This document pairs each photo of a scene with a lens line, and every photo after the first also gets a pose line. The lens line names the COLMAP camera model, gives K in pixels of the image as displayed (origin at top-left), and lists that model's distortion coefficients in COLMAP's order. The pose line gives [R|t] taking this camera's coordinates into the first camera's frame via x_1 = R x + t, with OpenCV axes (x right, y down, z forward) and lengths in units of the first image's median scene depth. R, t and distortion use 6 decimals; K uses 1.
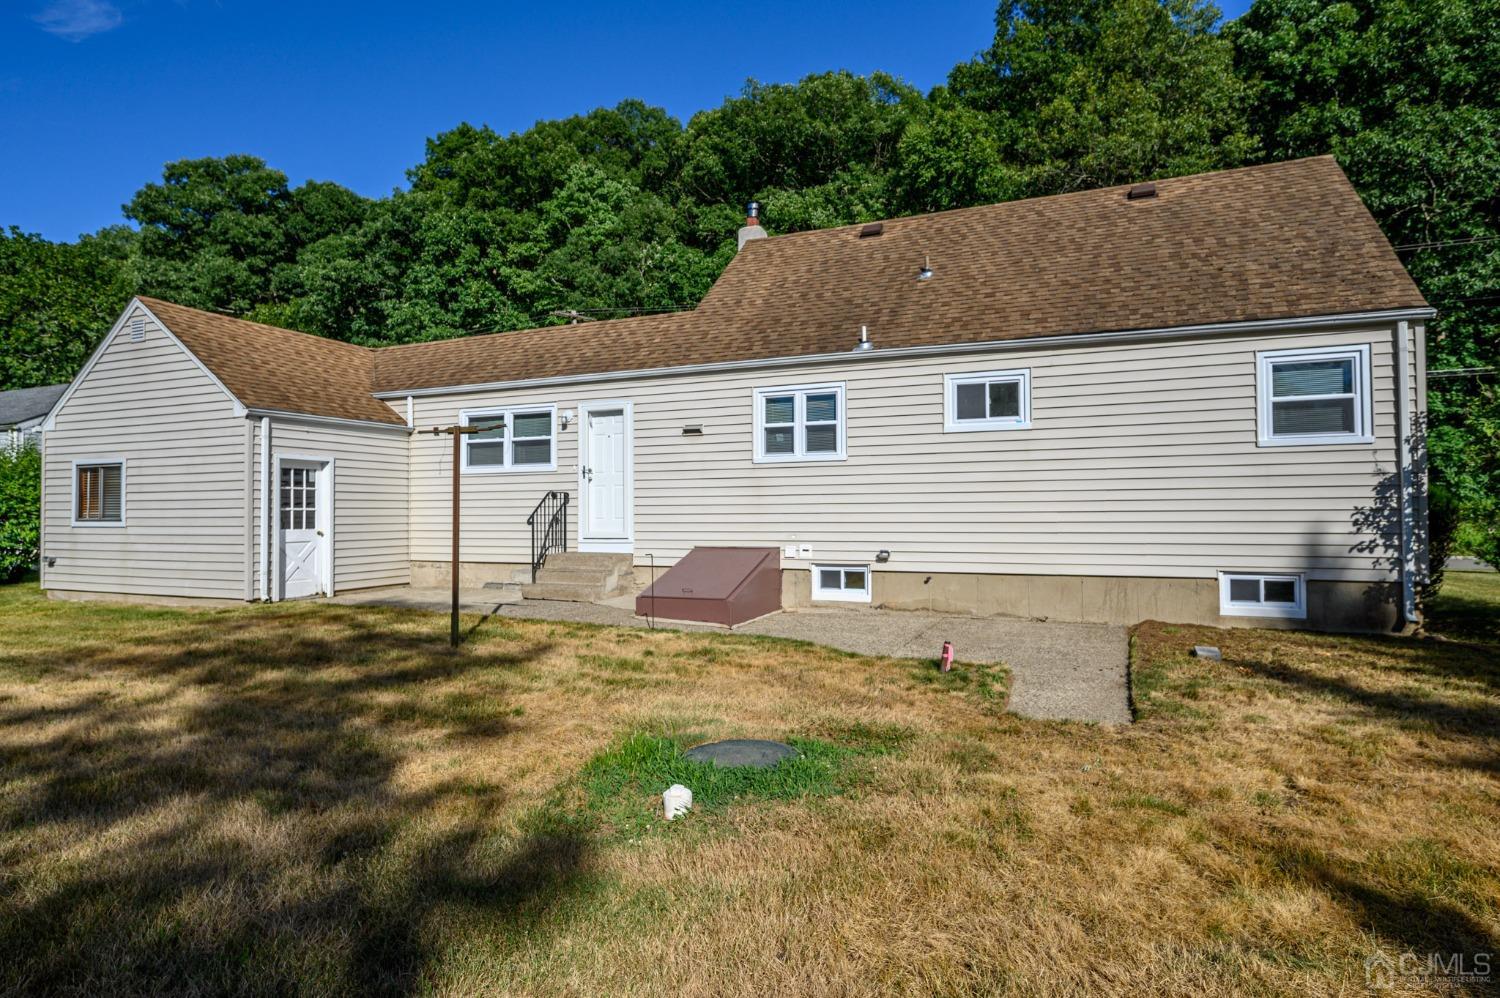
lens RADIAL K [[613.3, 0, 859.8], [0, 613.3, 494.1], [0, 0, 1]] dist [-0.001323, 0.000138]
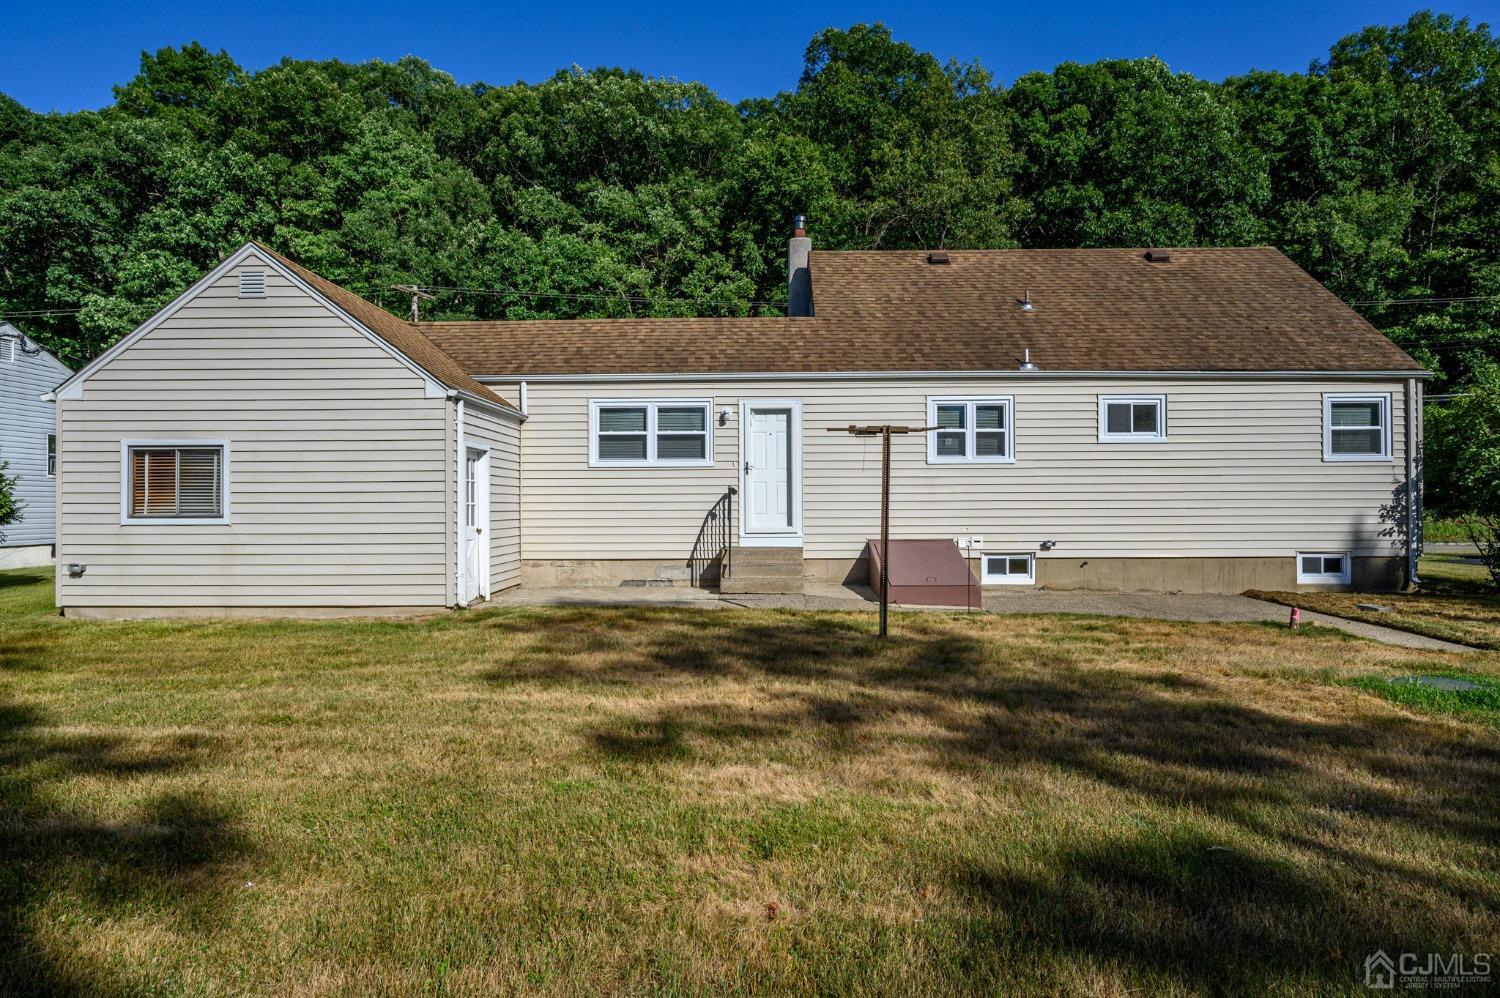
lens RADIAL K [[590.0, 0, 745.5], [0, 590.0, 499.3], [0, 0, 1]] dist [-0.001560, -0.000151]
pose [[0.961034, 0.006115, 0.276364, -0.786026], [-0.009893, 0.999876, 0.012278, 0.003804], [-0.276254, -0.014534, 0.960975, 0.062321]]
